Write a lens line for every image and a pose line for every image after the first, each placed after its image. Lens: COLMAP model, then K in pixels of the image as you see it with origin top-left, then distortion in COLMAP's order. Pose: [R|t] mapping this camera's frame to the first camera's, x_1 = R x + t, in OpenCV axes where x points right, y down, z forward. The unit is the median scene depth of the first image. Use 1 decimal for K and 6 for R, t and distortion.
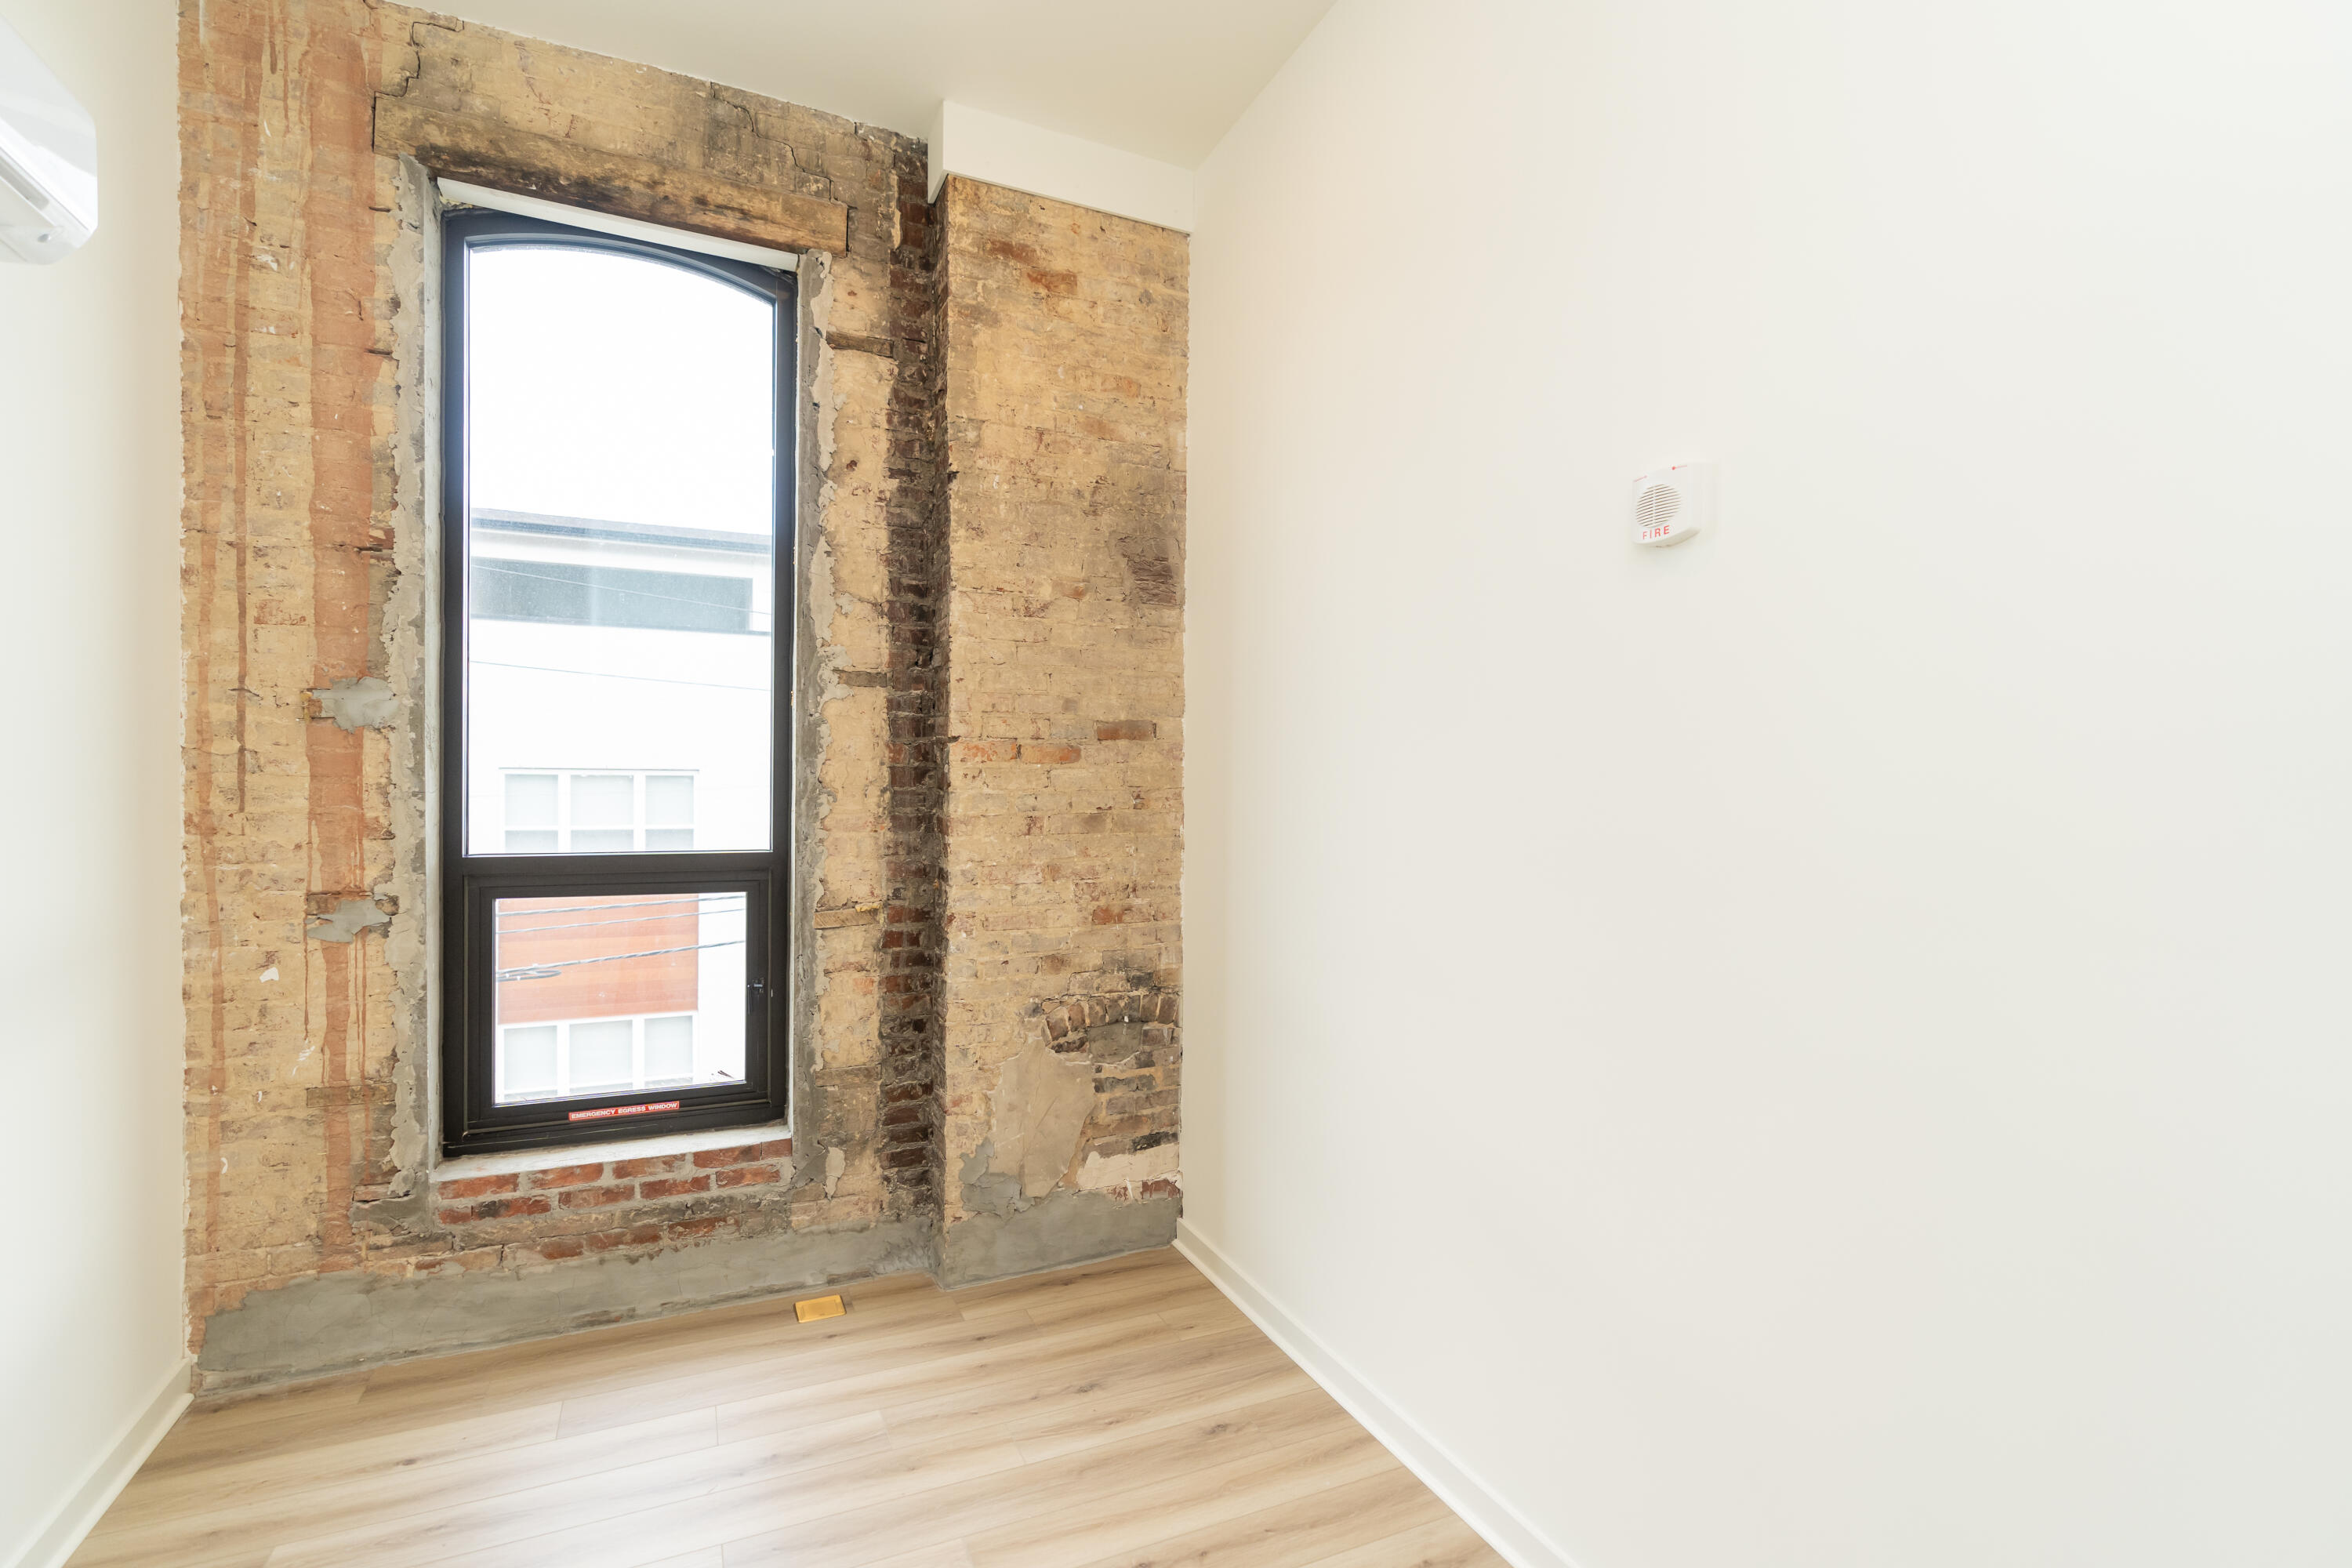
lens RADIAL K [[1083.1, 0, 1166.8], [0, 1083.1, 803.0], [0, 0, 1]] dist [-0.009929, 0.003672]
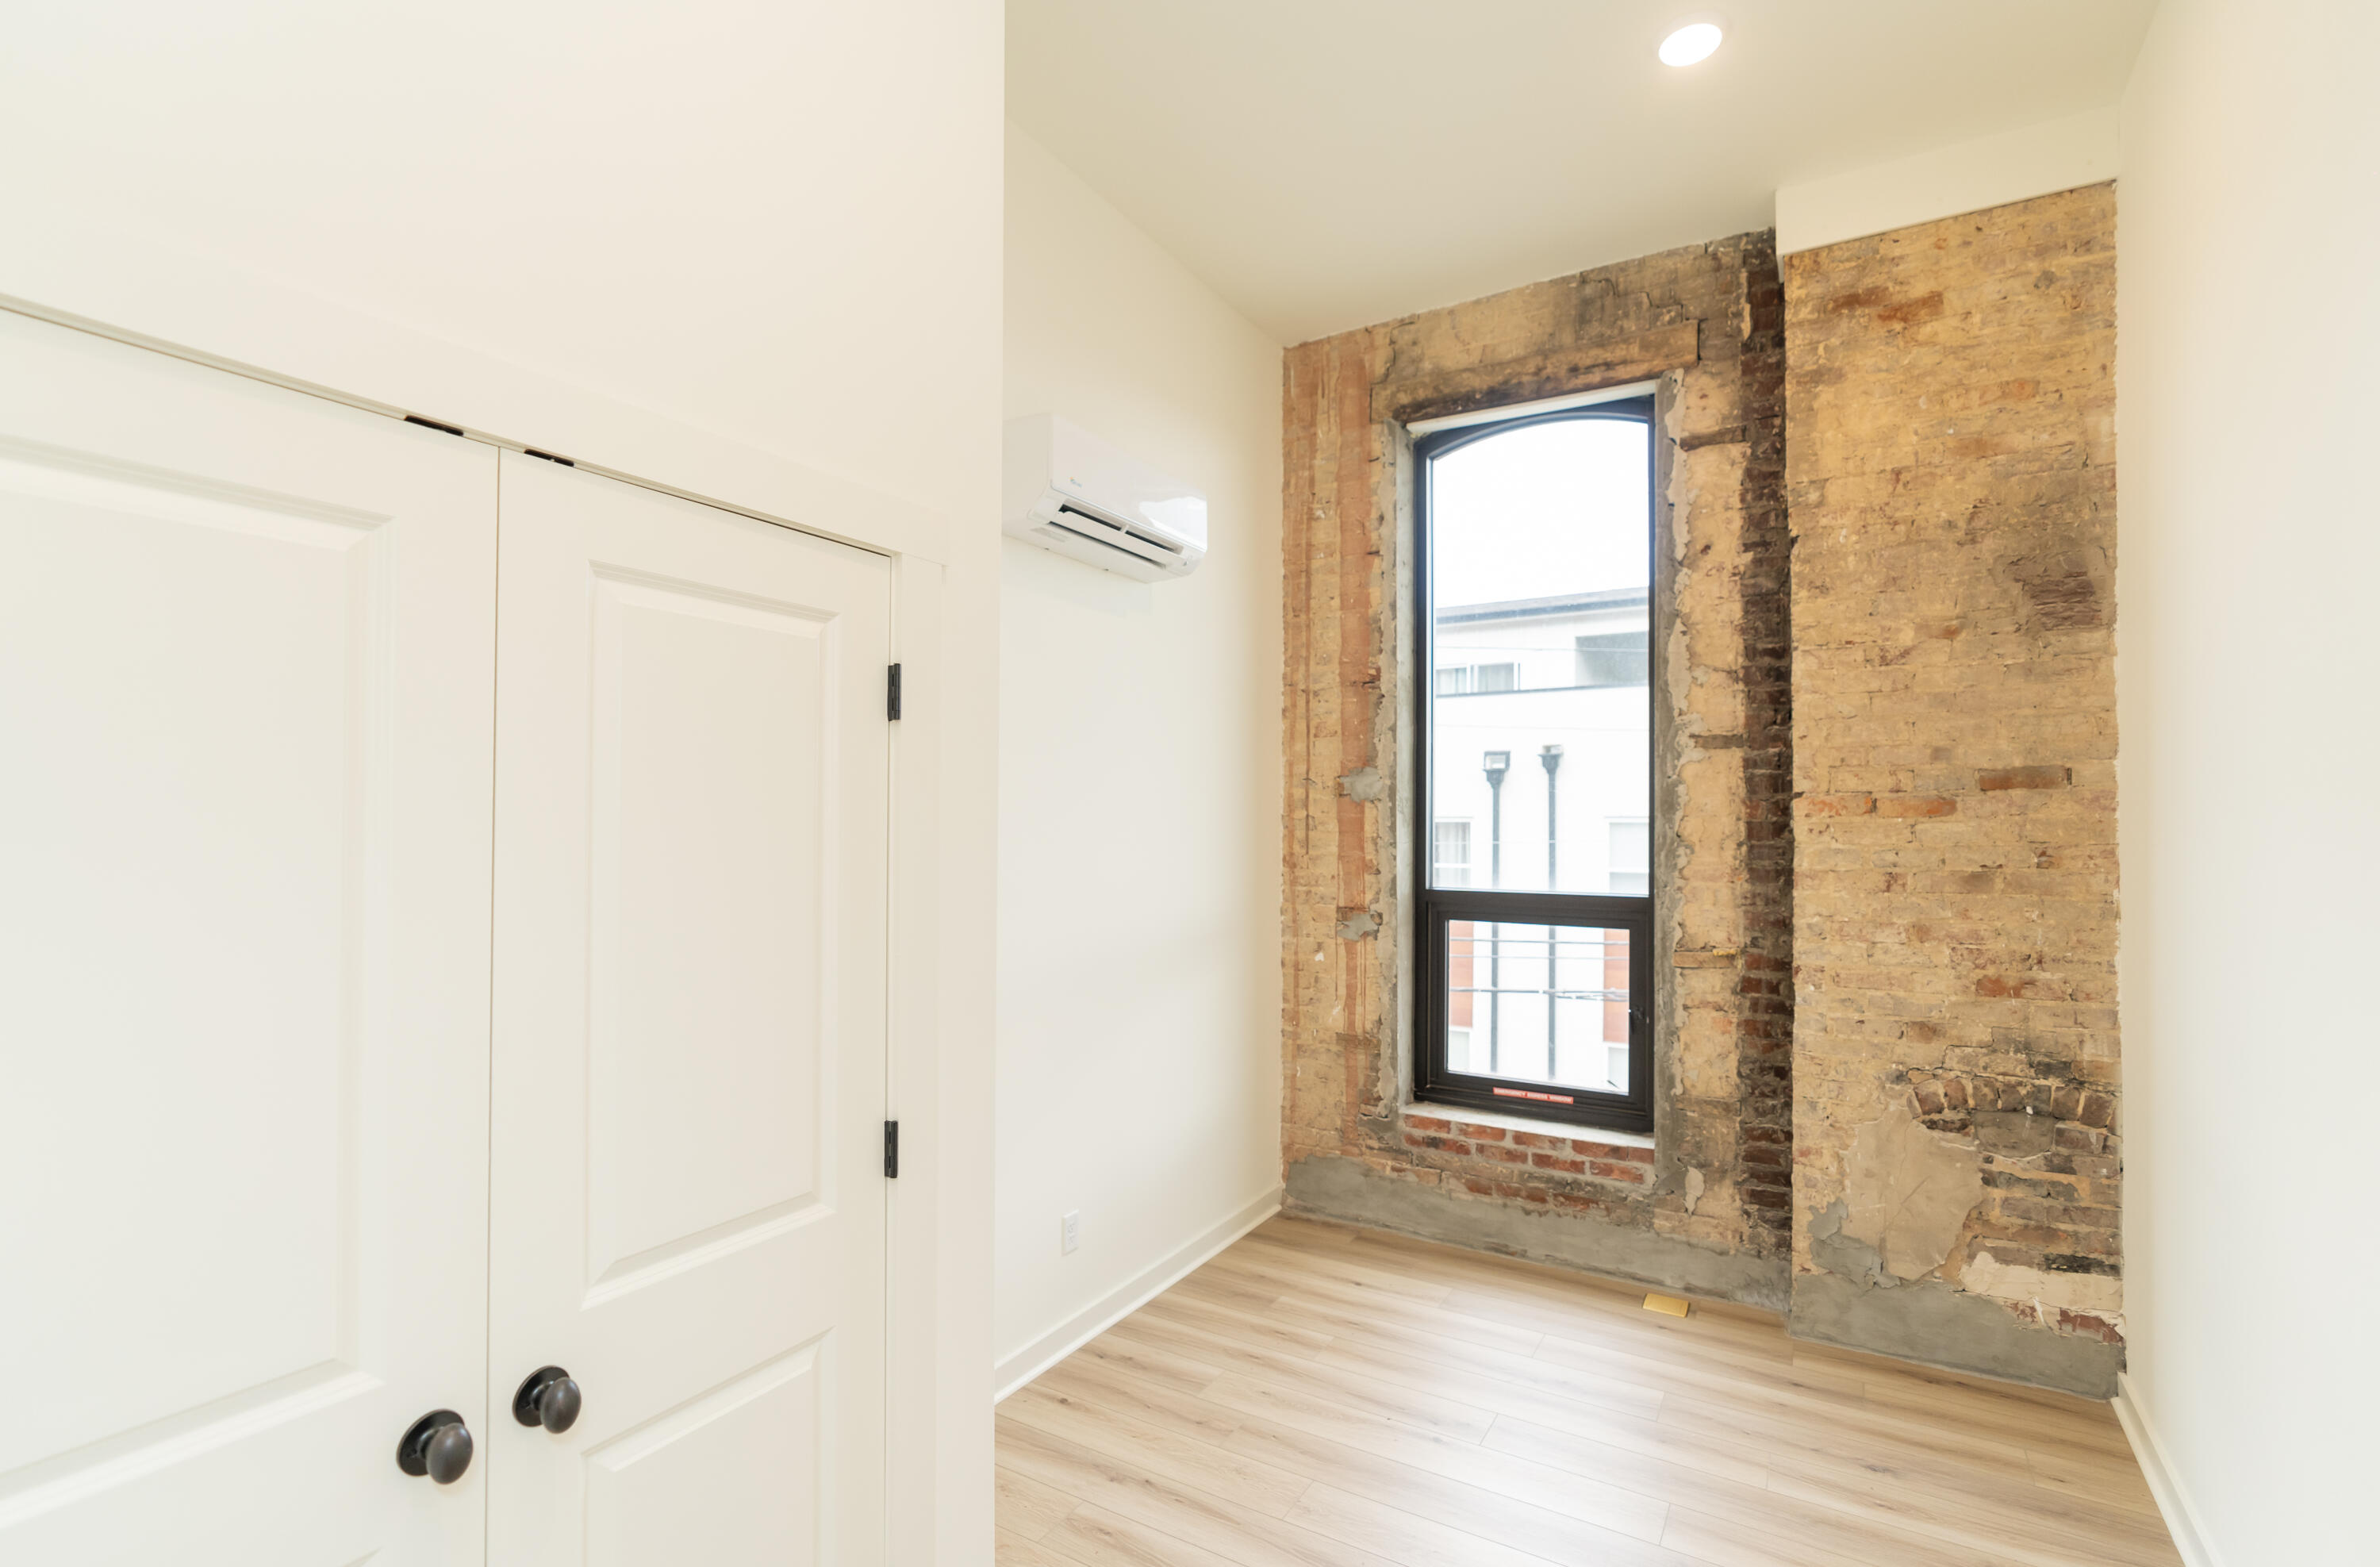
lens RADIAL K [[1096.0, 0, 1182.7], [0, 1096.0, 812.4], [0, 0, 1]] dist [-0.009929, 0.003672]
pose [[0.551589, -0.014726, -0.833986, 0.343543], [-0.012240, 0.999594, -0.025746, -0.008452], [0.834026, 0.024410, 0.551185, -0.056209]]
